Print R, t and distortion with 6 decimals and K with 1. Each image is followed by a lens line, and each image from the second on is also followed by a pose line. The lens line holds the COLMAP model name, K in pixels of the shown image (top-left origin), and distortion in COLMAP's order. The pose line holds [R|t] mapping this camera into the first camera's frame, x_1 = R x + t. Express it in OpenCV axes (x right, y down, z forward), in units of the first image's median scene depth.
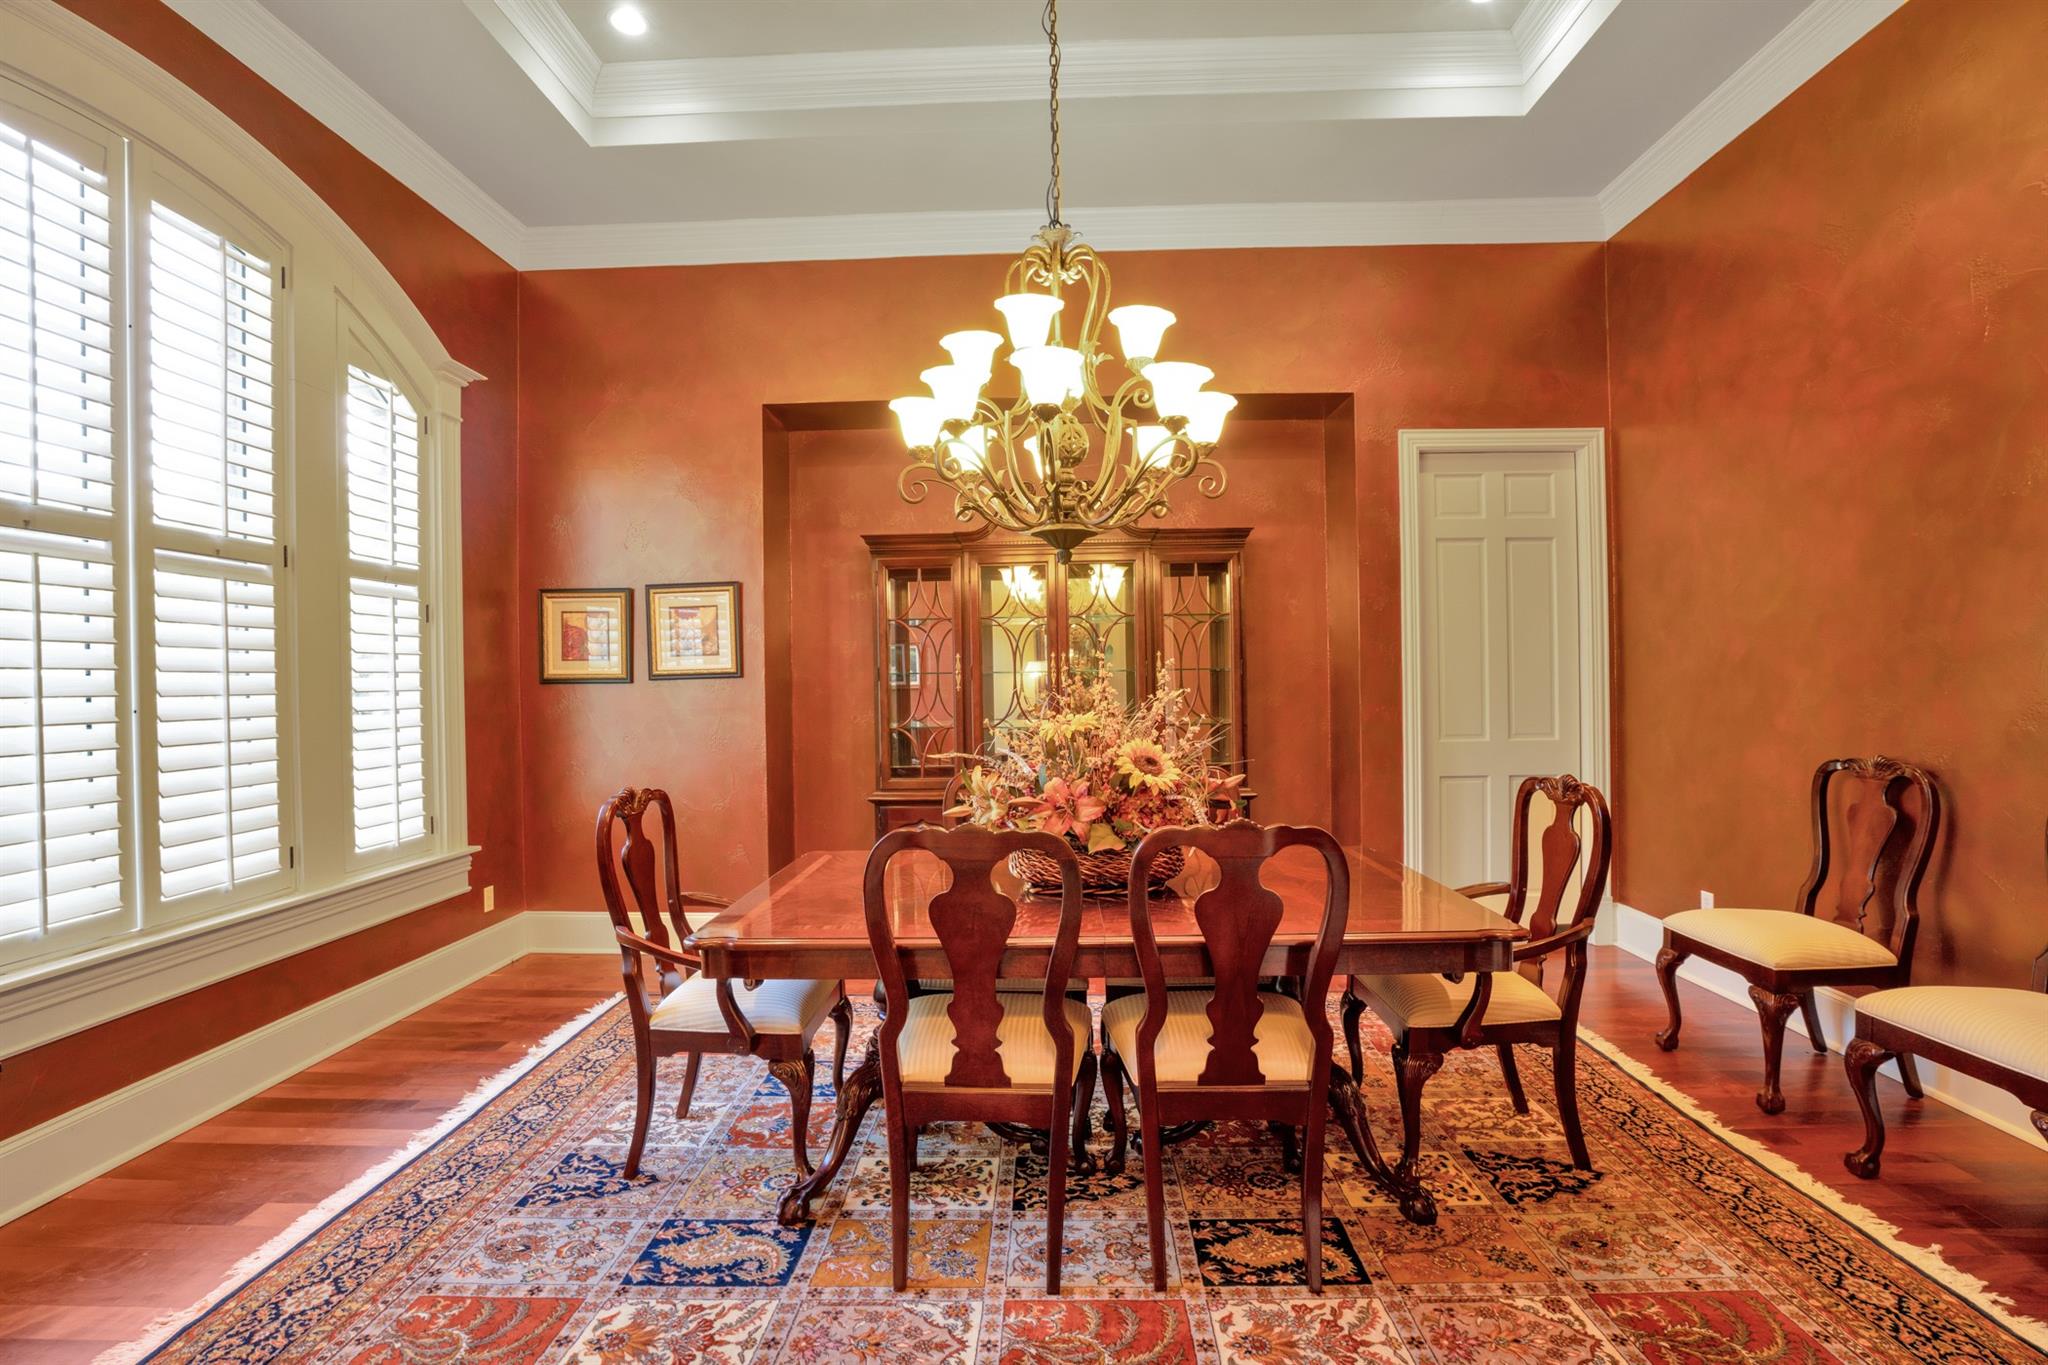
lens RADIAL K [[928.5, 0, 1024.8], [0, 928.5, 687.9], [0, 0, 1]] dist [-0.043216, 0.009532]
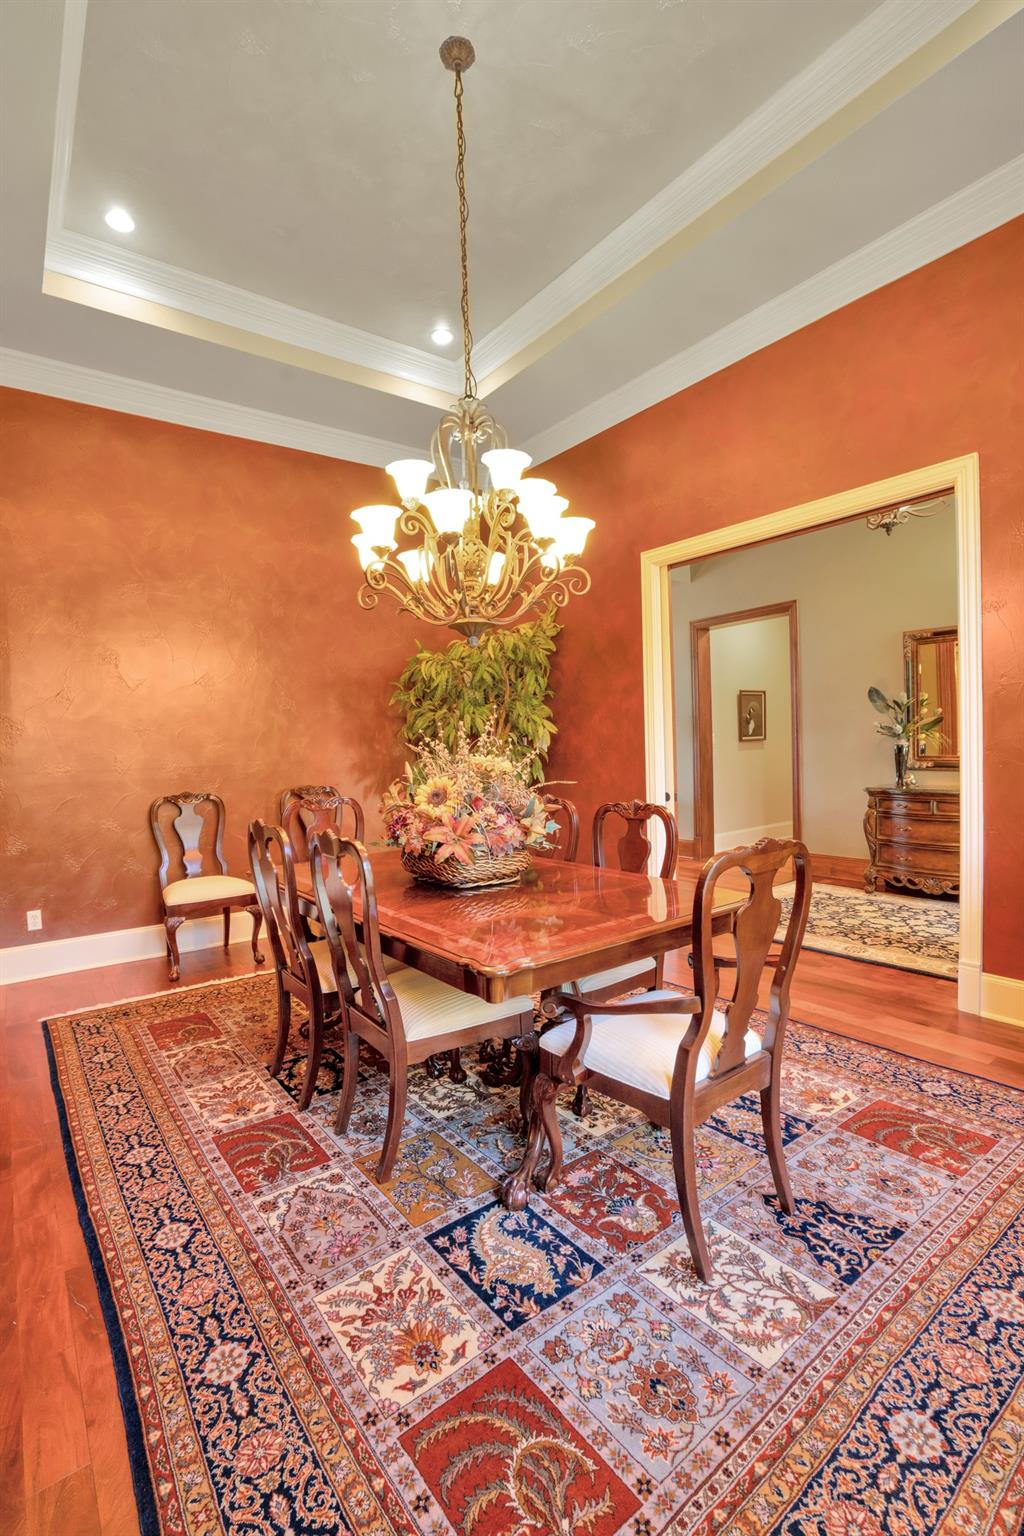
lens RADIAL K [[696.4, 0, 514.1], [0, 696.4, 771.6], [0, 0, 1]] dist [-0.043216, 0.009532]
pose [[-0.624600, 0.004046, 0.780935, -0.864463], [0.041531, 0.998744, 0.028042, 0.025566], [-0.779840, 0.049947, -0.623983, 1.746387]]
